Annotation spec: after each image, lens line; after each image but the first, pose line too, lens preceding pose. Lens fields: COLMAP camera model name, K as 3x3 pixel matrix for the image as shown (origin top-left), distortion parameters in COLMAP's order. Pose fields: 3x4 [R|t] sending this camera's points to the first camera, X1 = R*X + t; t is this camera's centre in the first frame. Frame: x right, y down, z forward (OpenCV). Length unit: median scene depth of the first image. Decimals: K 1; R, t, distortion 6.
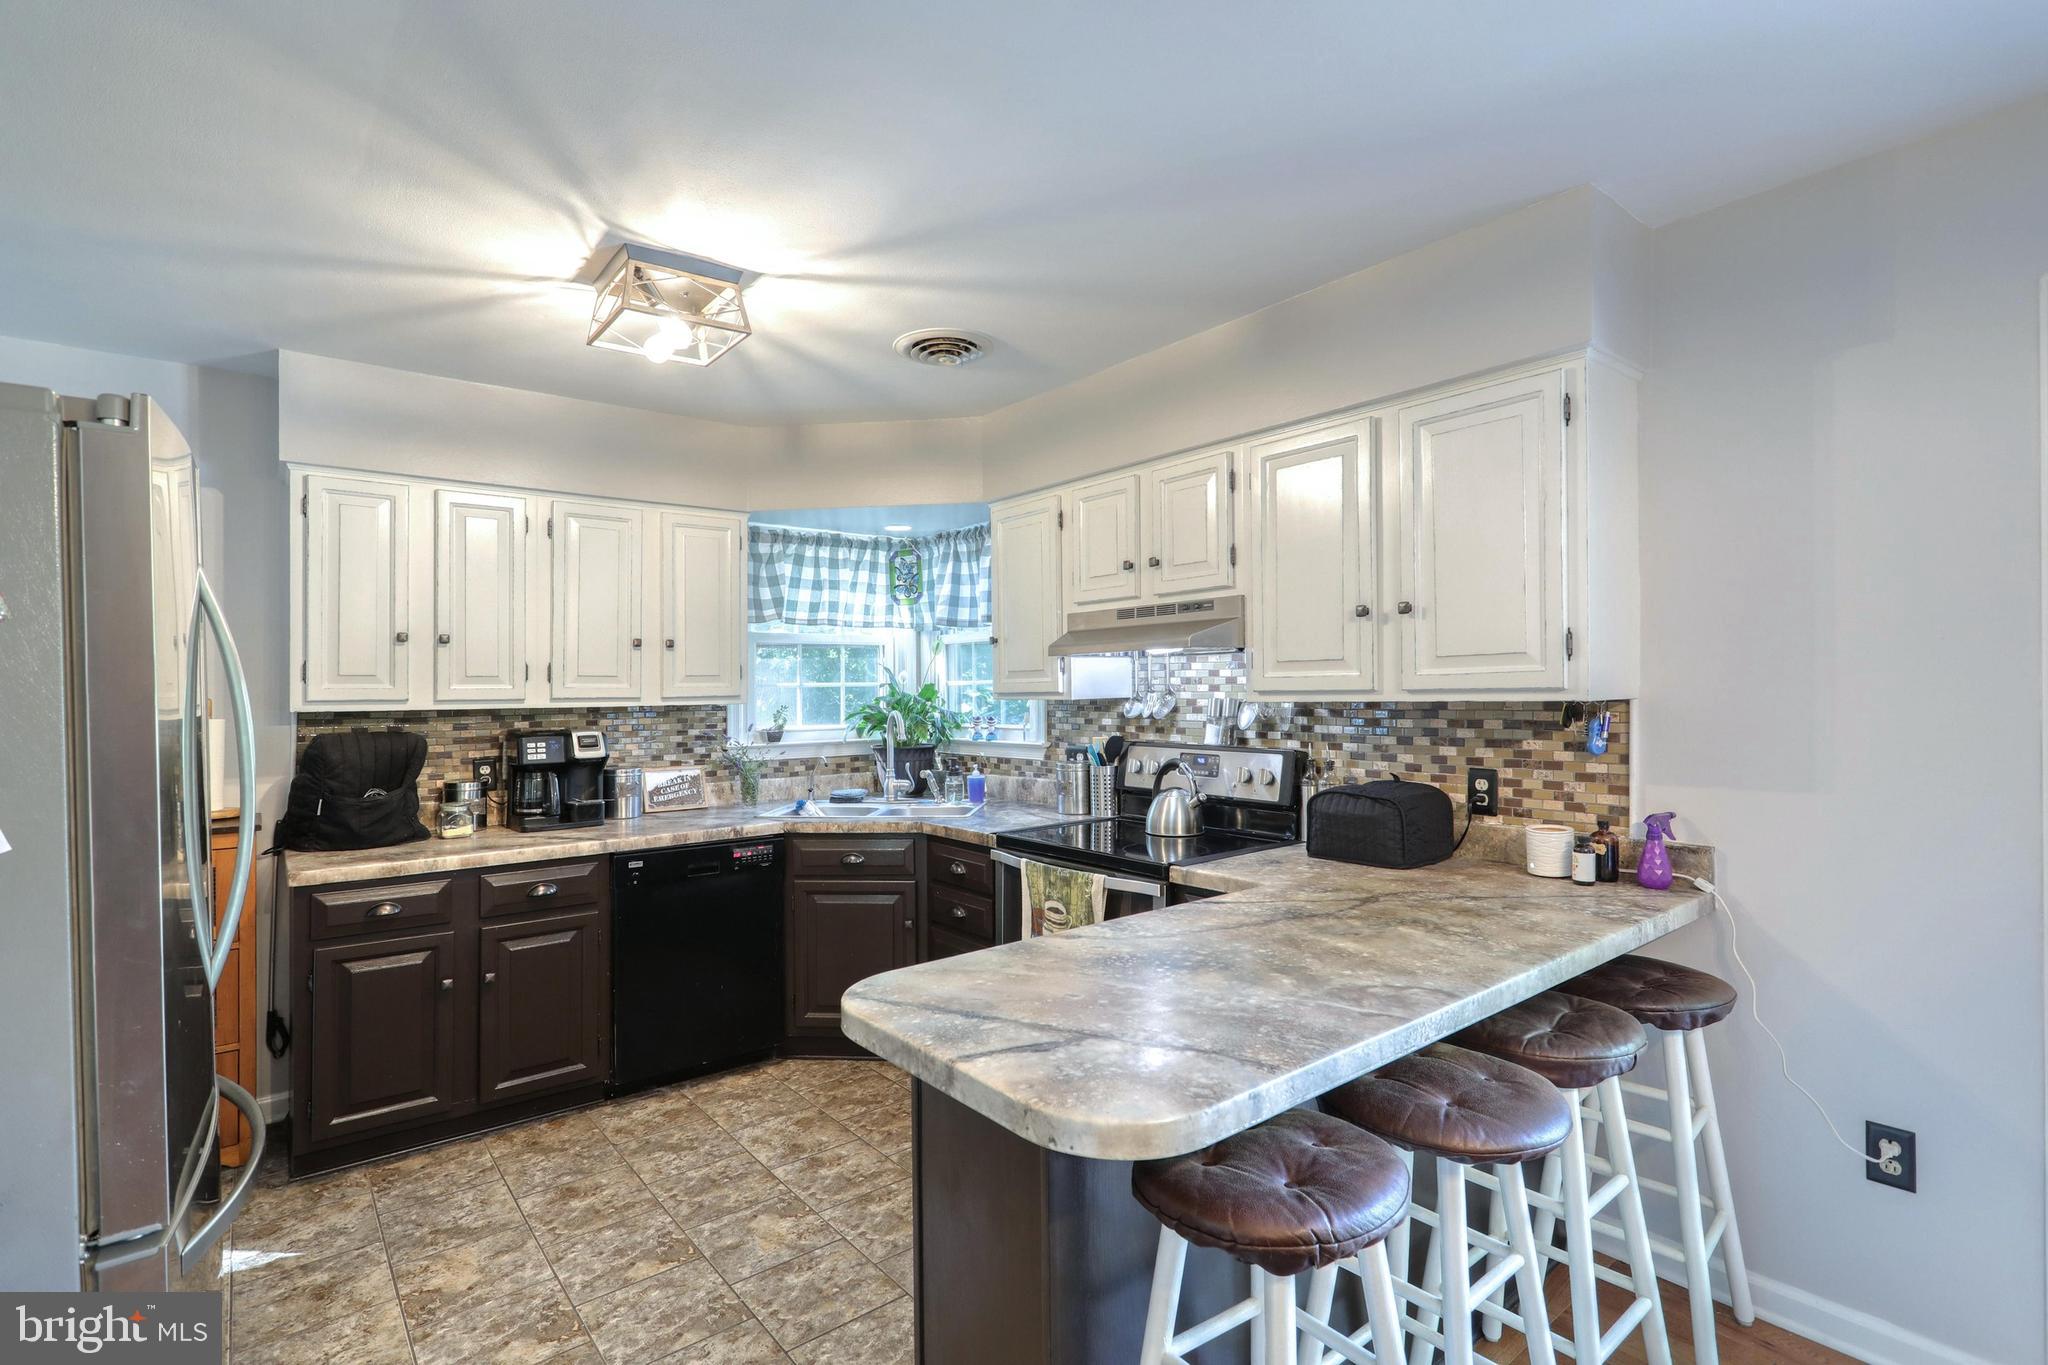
lens RADIAL K [[965.4, 0, 1033.9], [0, 965.4, 682.1], [0, 0, 1]] dist [-0.004247, 0.001965]
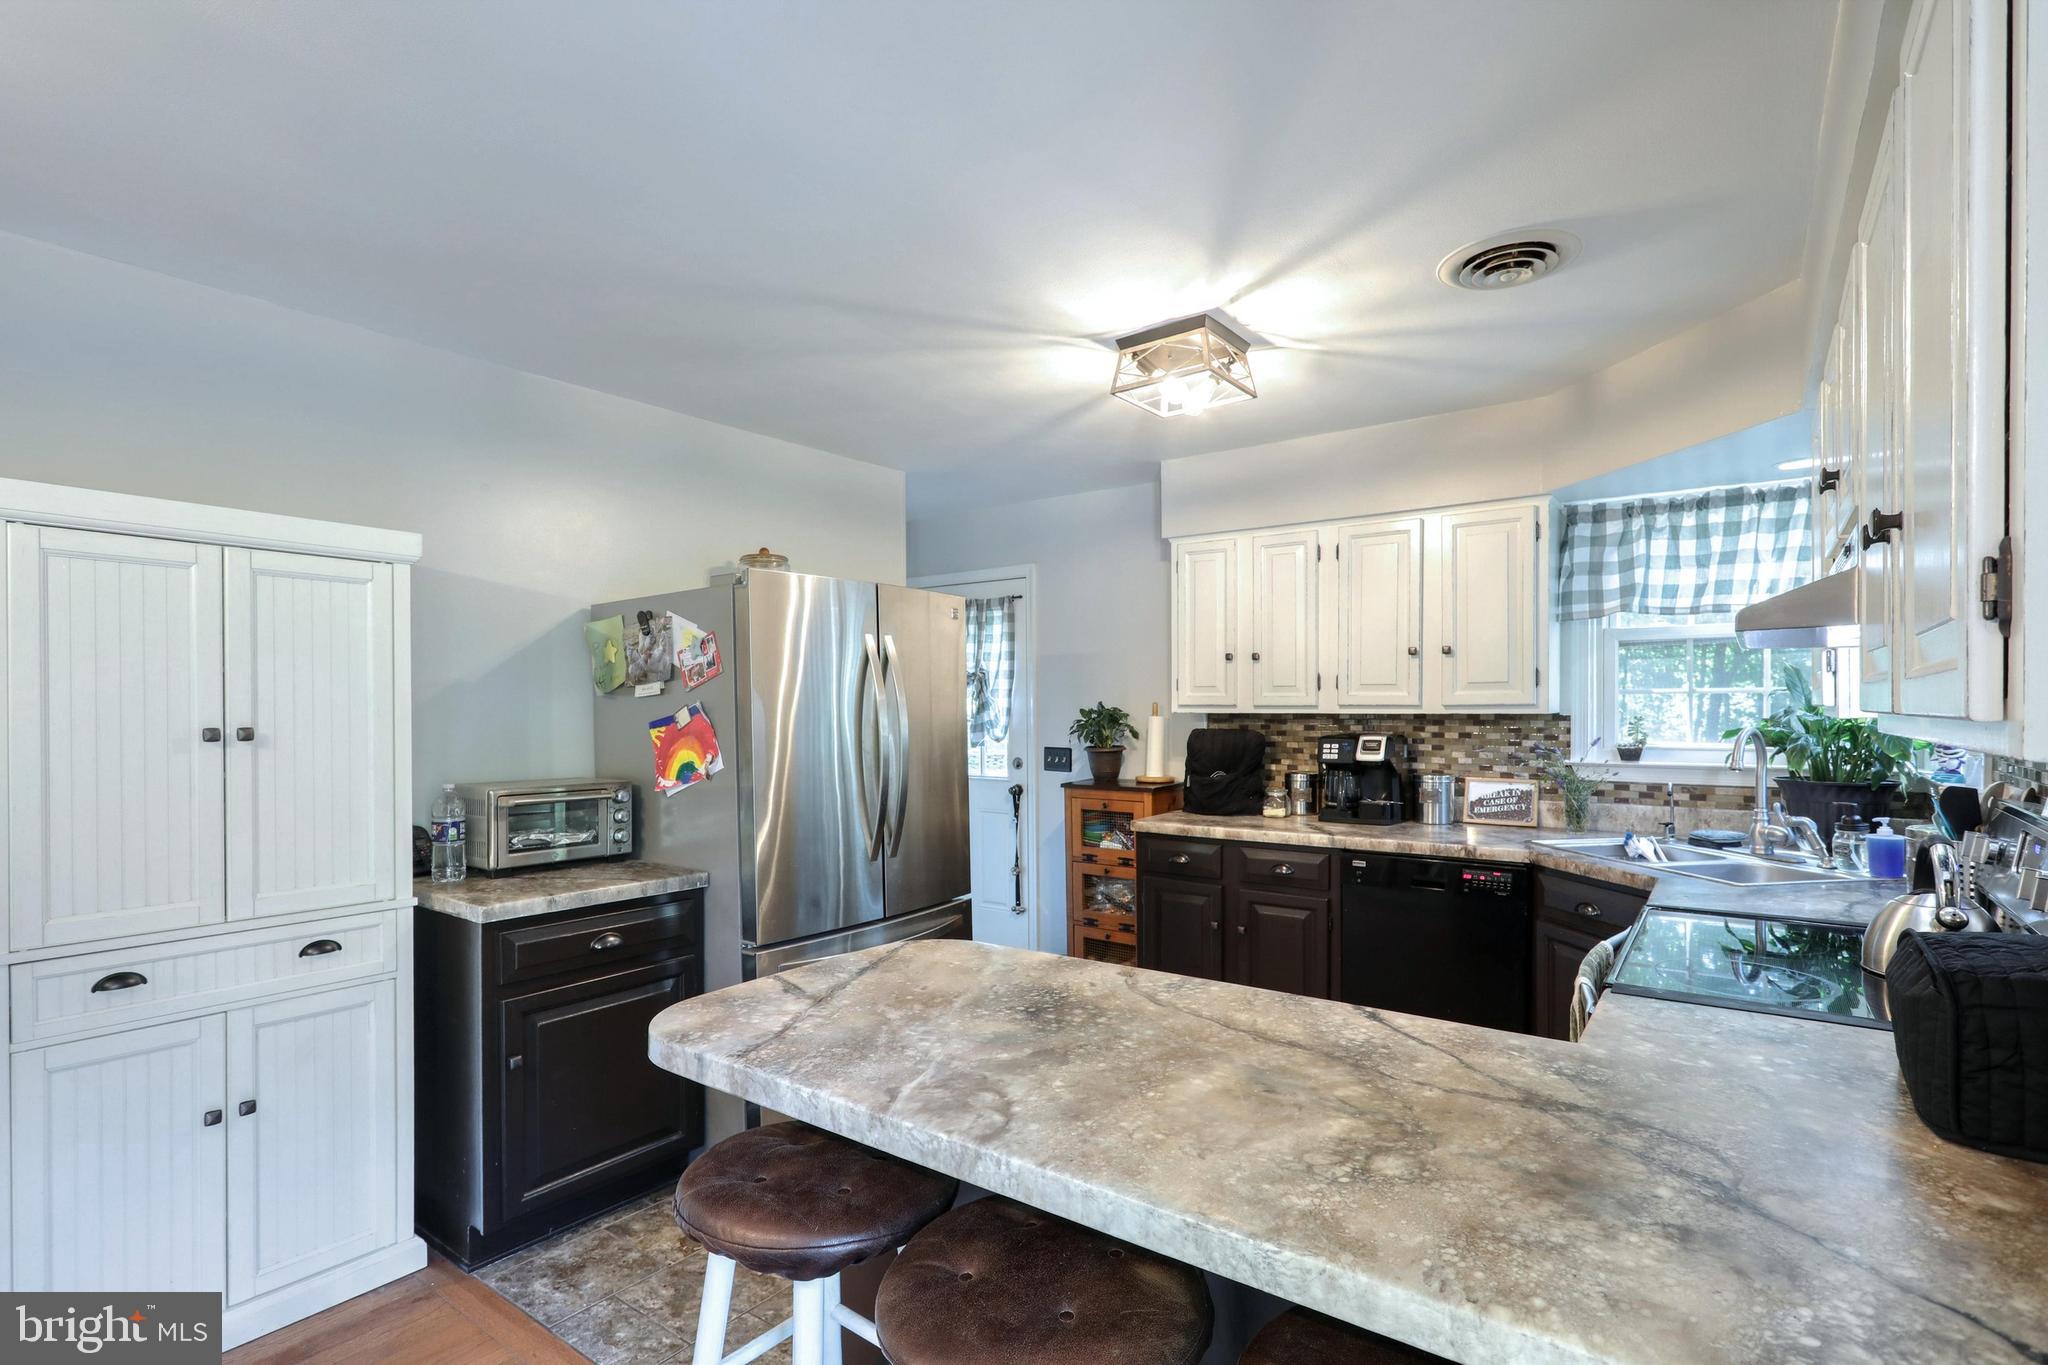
lens RADIAL K [[965.4, 0, 1029.6], [0, 965.4, 701.1], [0, 0, 1]] dist [-0.004247, 0.001965]
pose [[0.264607, 0.009183, -0.964313, 0.466705], [0.009021, 0.999887, 0.011997, -0.003990], [0.964314, -0.011874, 0.264494, 0.348277]]
